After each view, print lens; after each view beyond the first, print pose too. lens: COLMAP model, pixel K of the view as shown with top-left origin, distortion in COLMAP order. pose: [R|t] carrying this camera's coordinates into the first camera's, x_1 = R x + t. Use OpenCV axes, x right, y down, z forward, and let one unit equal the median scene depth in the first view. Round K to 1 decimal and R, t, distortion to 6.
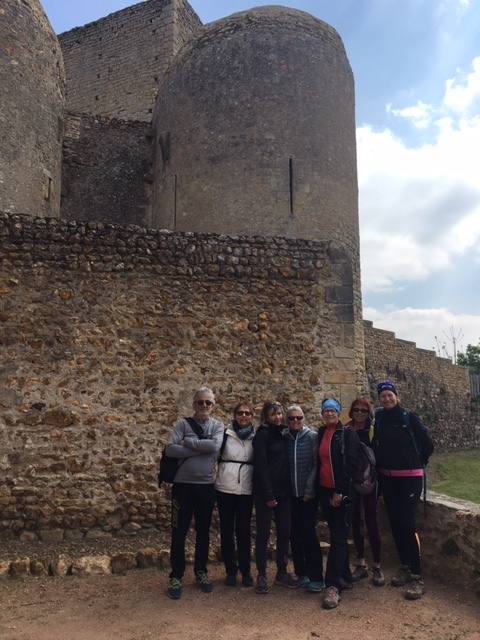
lens RADIAL K [[564.3, 0, 232.5], [0, 564.3, 311.0], [0, 0, 1]] dist [0.076003, -0.102694]
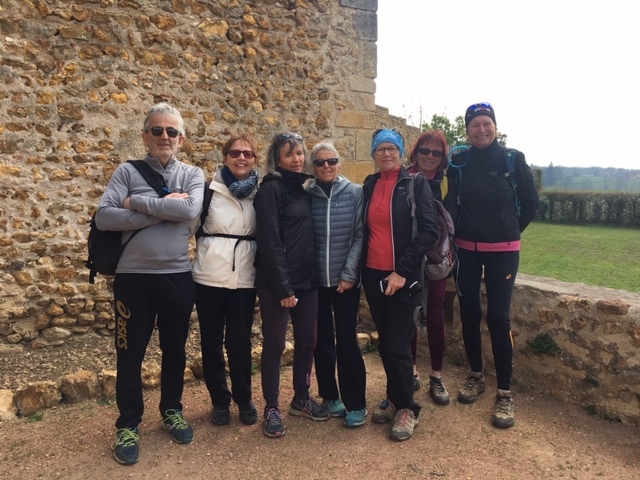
lens RADIAL K [[564.3, 0, 322.0], [0, 564.3, 244.0], [0, 0, 1]] dist [0.076003, -0.102694]
pose [[0.972940, -0.028196, 0.229331, -0.023239], [-0.035450, 0.962559, 0.268743, 0.082565], [-0.228322, -0.269601, 0.935513, 0.310804]]
